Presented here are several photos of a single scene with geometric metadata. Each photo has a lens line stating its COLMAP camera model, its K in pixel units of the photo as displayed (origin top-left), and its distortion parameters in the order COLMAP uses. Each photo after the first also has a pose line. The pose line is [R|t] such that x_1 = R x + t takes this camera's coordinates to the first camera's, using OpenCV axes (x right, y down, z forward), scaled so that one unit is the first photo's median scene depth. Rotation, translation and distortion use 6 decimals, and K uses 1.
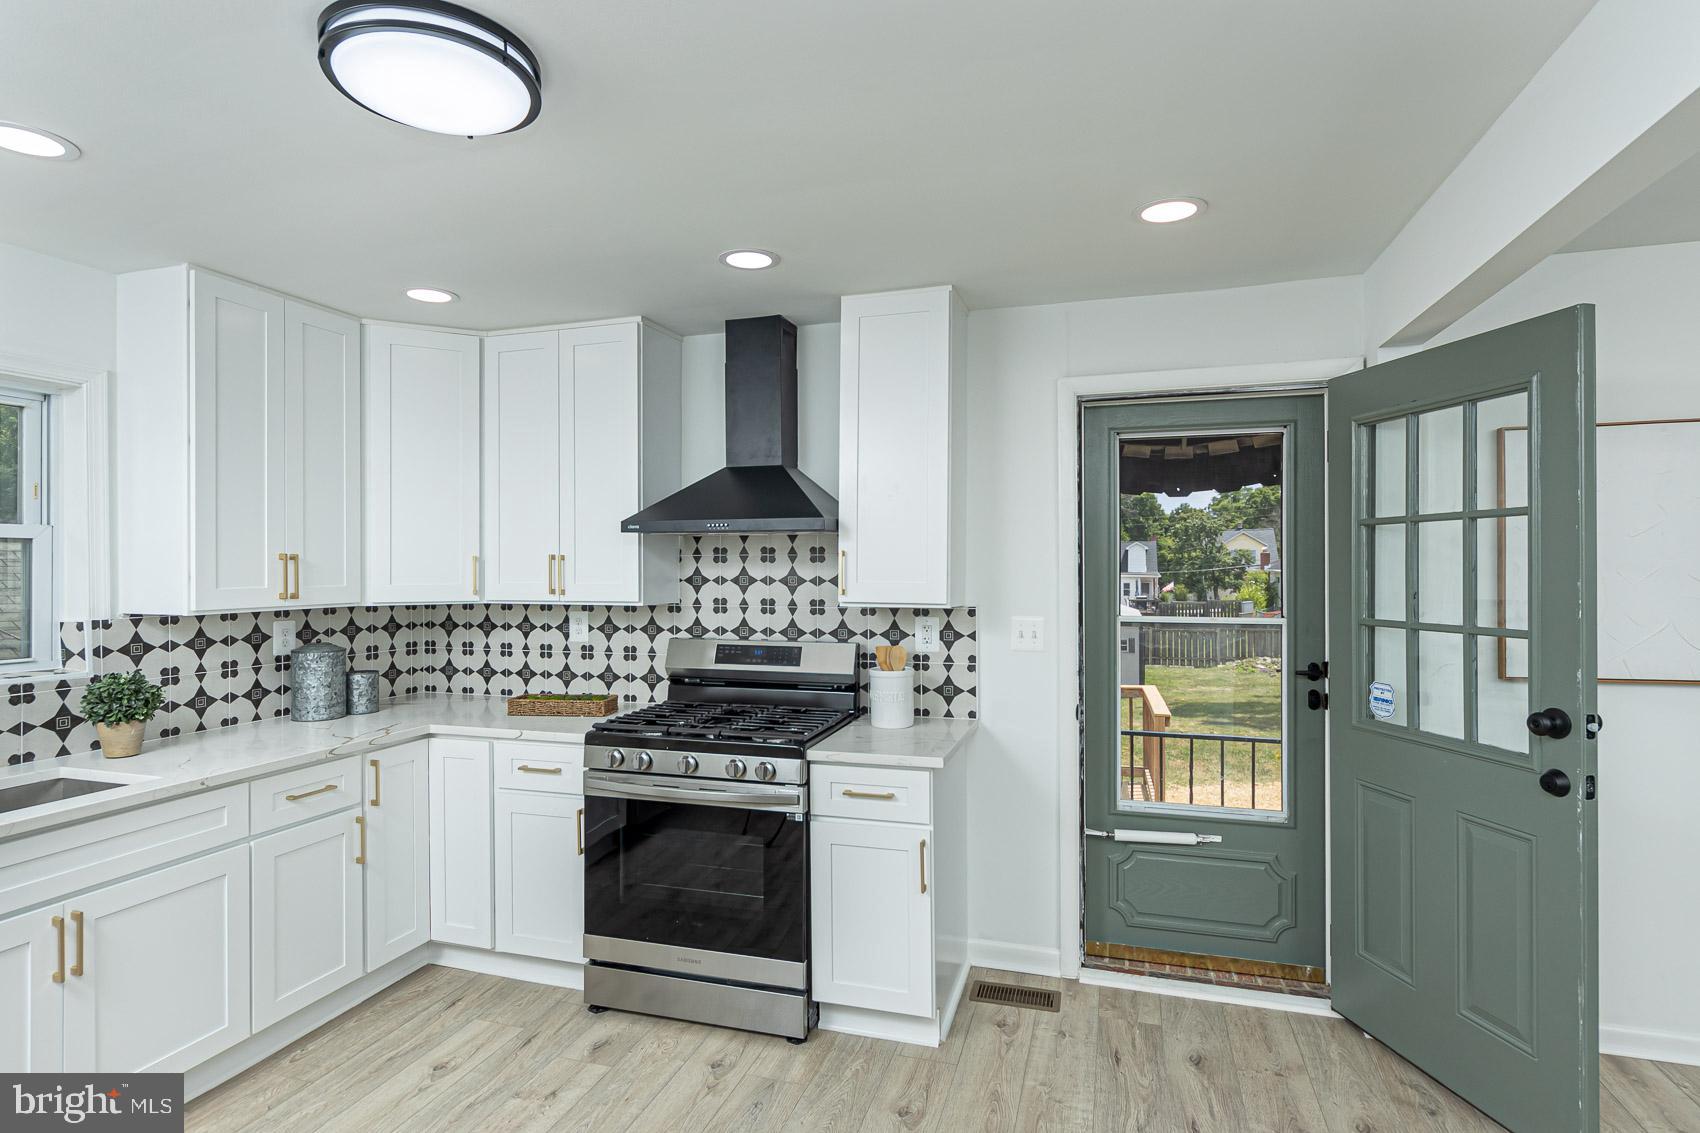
lens RADIAL K [[836.8, 0, 848.4], [0, 836.8, 571.6], [0, 0, 1]] dist [0.012327, -0.000021]
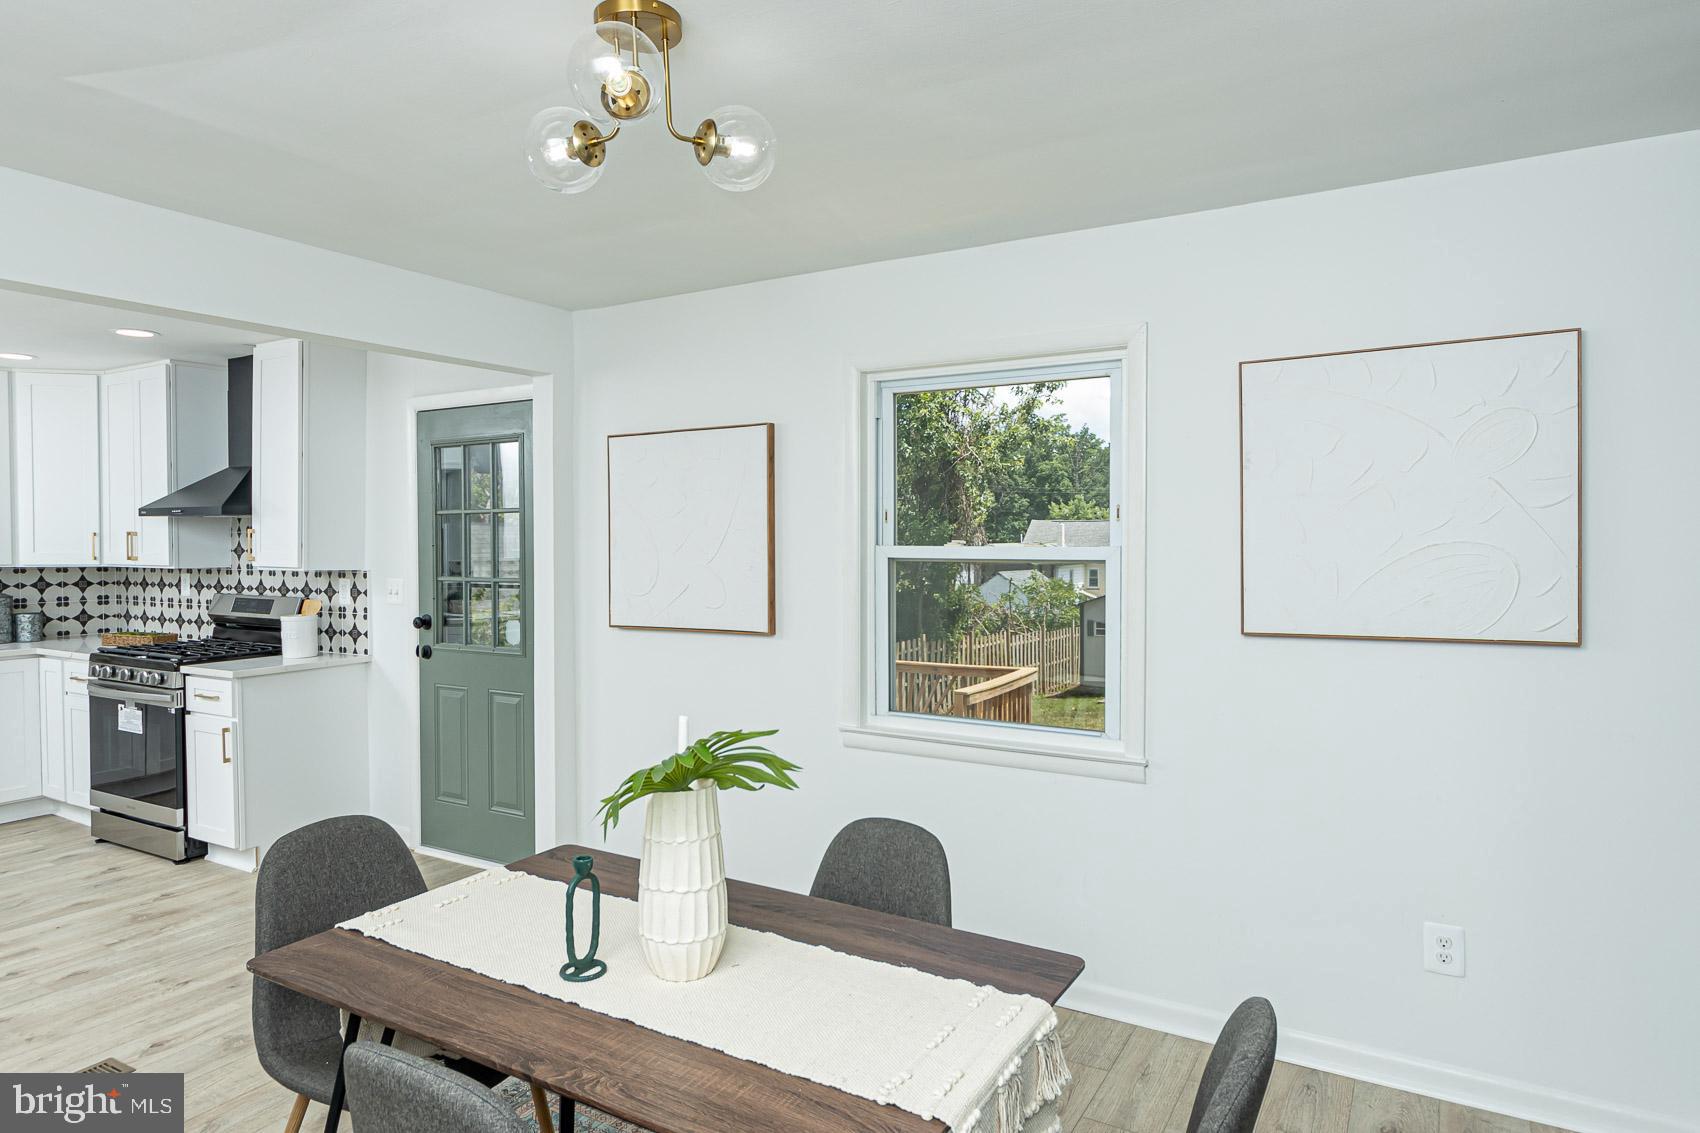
lens RADIAL K [[975.8, 0, 842.2], [0, 975.8, 569.0], [0, 0, 1]] dist [0.023850, 0.001019]
pose [[0.972196, 0.009094, -0.233992, 1.232885], [-0.004208, 0.999763, 0.021373, 0.002264], [0.234131, -0.019794, 0.972003, -0.335865]]
